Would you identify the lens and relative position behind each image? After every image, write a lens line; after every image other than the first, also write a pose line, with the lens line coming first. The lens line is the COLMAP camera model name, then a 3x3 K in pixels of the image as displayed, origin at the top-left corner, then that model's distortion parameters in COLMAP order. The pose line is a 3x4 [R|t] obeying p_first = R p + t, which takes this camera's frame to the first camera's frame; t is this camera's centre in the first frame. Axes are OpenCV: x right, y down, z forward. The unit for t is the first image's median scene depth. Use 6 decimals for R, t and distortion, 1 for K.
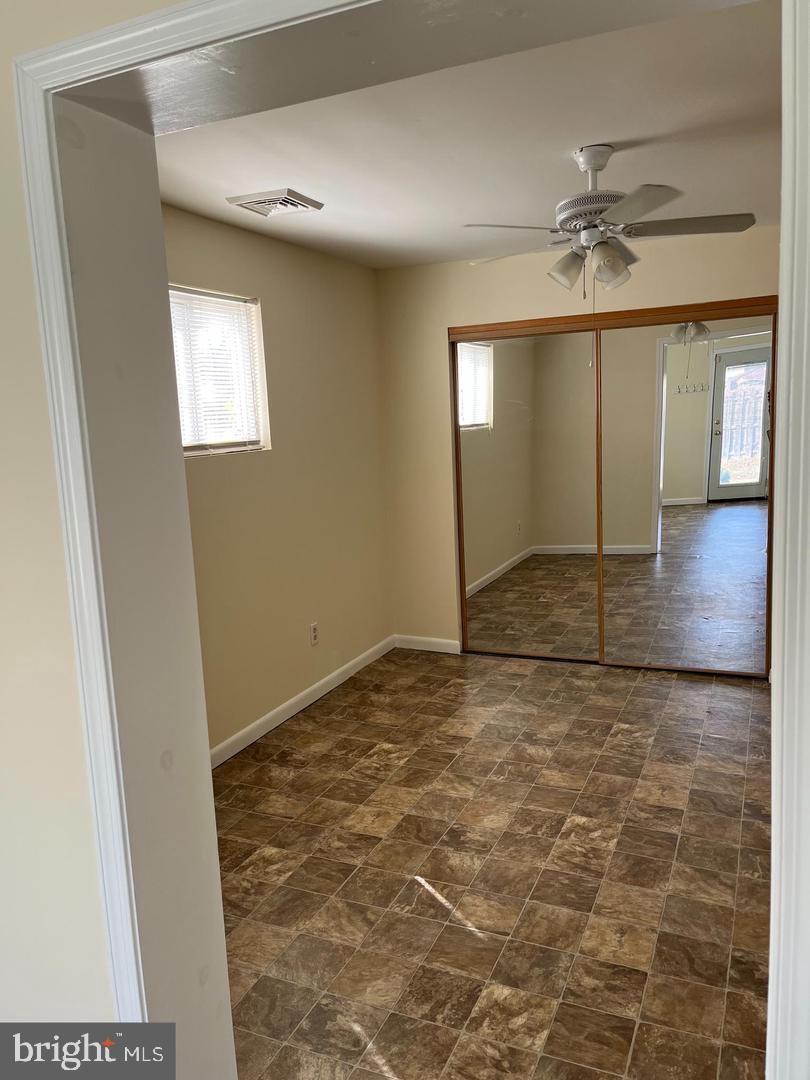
lens RADIAL K [[814.9, 0, 405.0], [0, 814.9, 540.0], [0, 0, 1]] dist [0.007069, -0.004711]
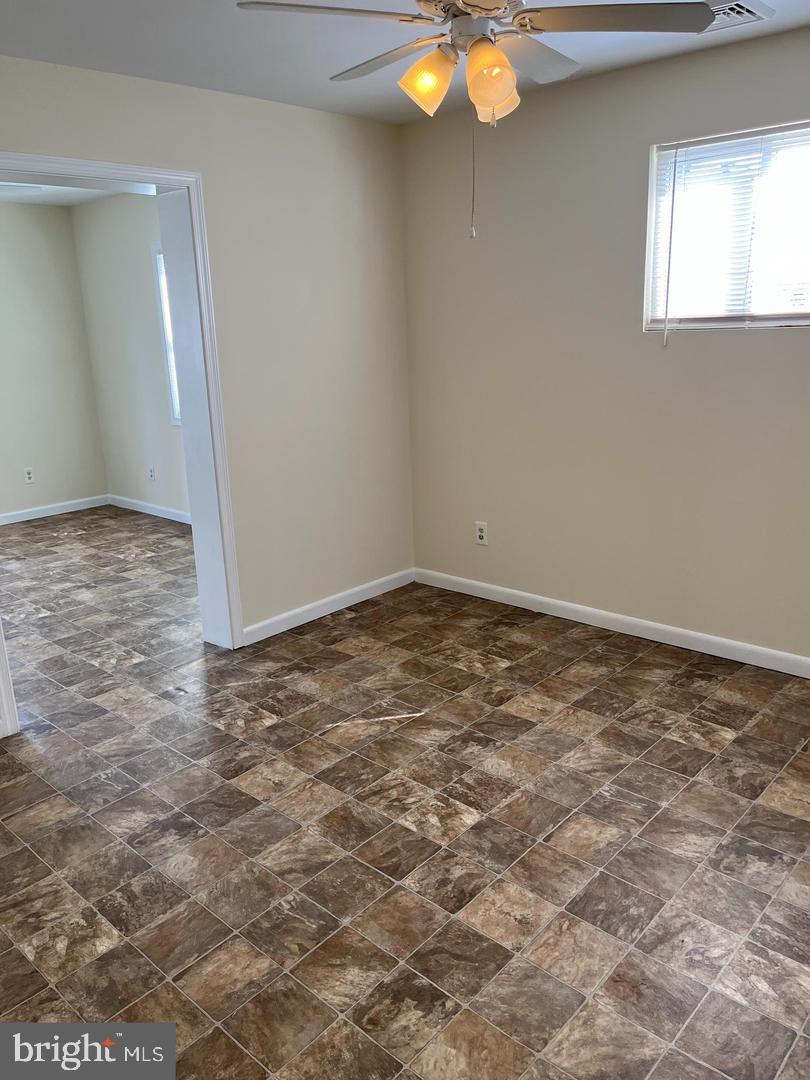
lens RADIAL K [[814.9, 0, 405.0], [0, 814.9, 540.0], [0, 0, 1]] dist [0.007069, -0.004711]
pose [[-0.311490, 0.308194, -0.898883, 0.918158], [-0.096914, 0.930708, 0.352689, -0.208164], [0.945295, 0.196974, -0.260038, 1.135666]]
